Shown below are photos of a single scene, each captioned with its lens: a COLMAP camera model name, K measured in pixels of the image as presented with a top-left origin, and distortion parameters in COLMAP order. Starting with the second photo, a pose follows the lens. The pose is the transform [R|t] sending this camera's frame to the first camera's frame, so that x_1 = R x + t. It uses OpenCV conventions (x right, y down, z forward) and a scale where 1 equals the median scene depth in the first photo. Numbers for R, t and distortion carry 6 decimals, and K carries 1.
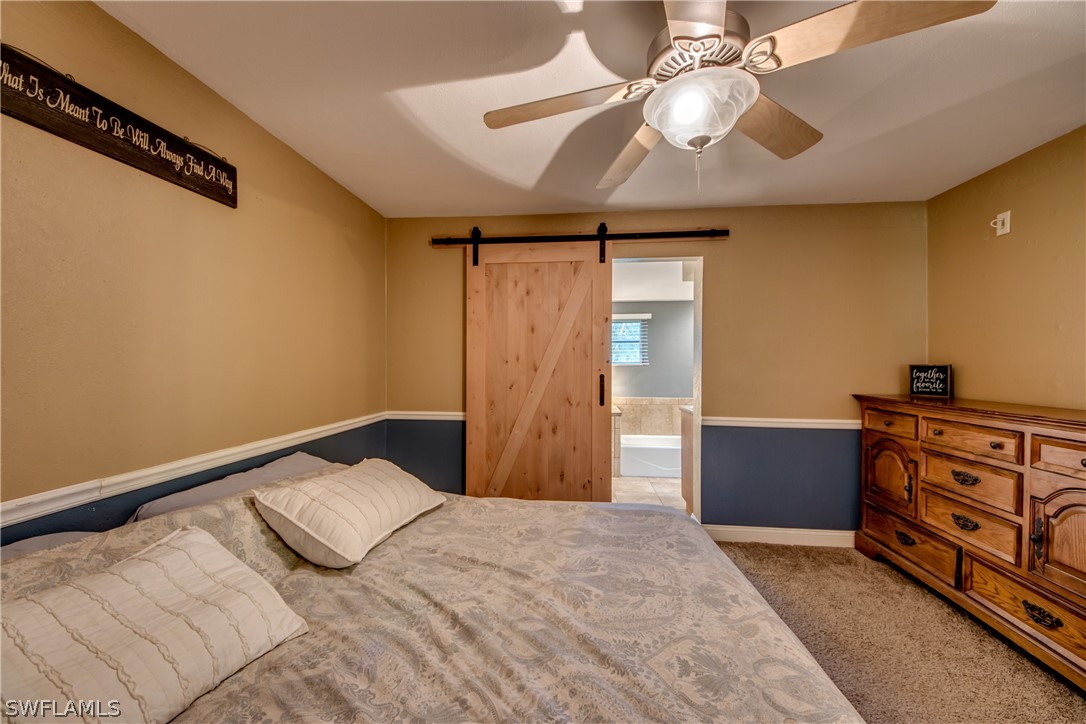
lens RADIAL K [[409.2, 0, 544.9], [0, 409.2, 367.0], [0, 0, 1]] dist [0.046848, -0.025402]
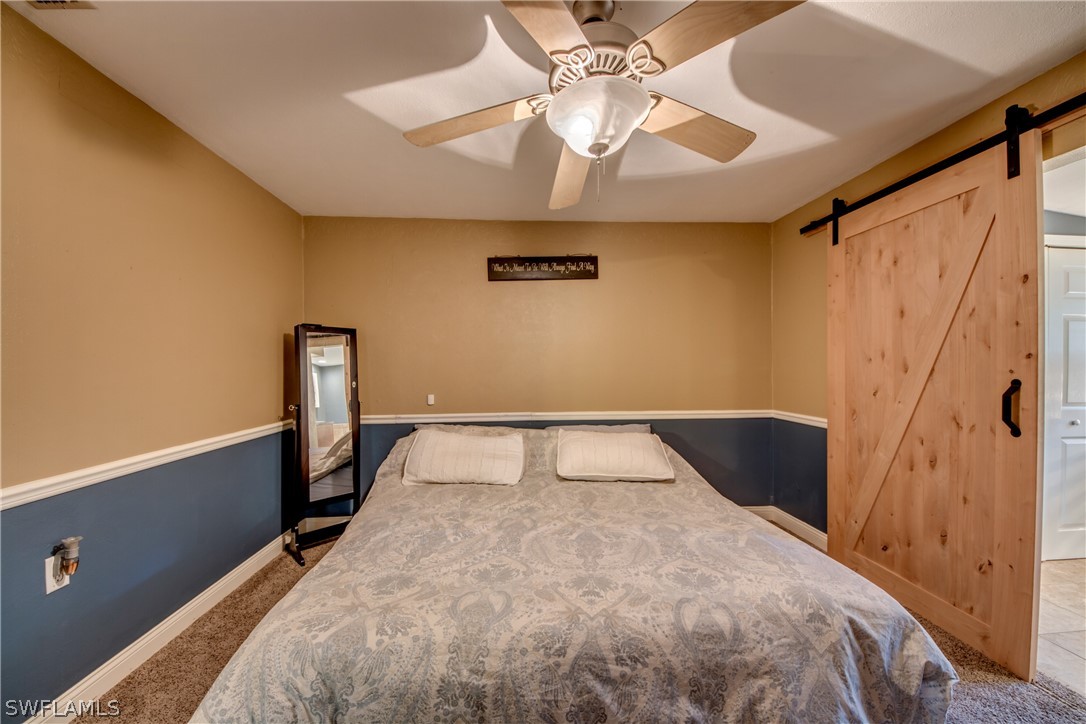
lens RADIAL K [[406.6, 0, 544.9], [0, 406.6, 376.6], [0, 0, 1]] dist [0.000977, -0.011669]
pose [[0.159418, 0.018513, -0.987038, 0.555584], [-0.000551, 0.999826, 0.018664, 0.004857], [0.987211, -0.002431, 0.159400, 0.289618]]
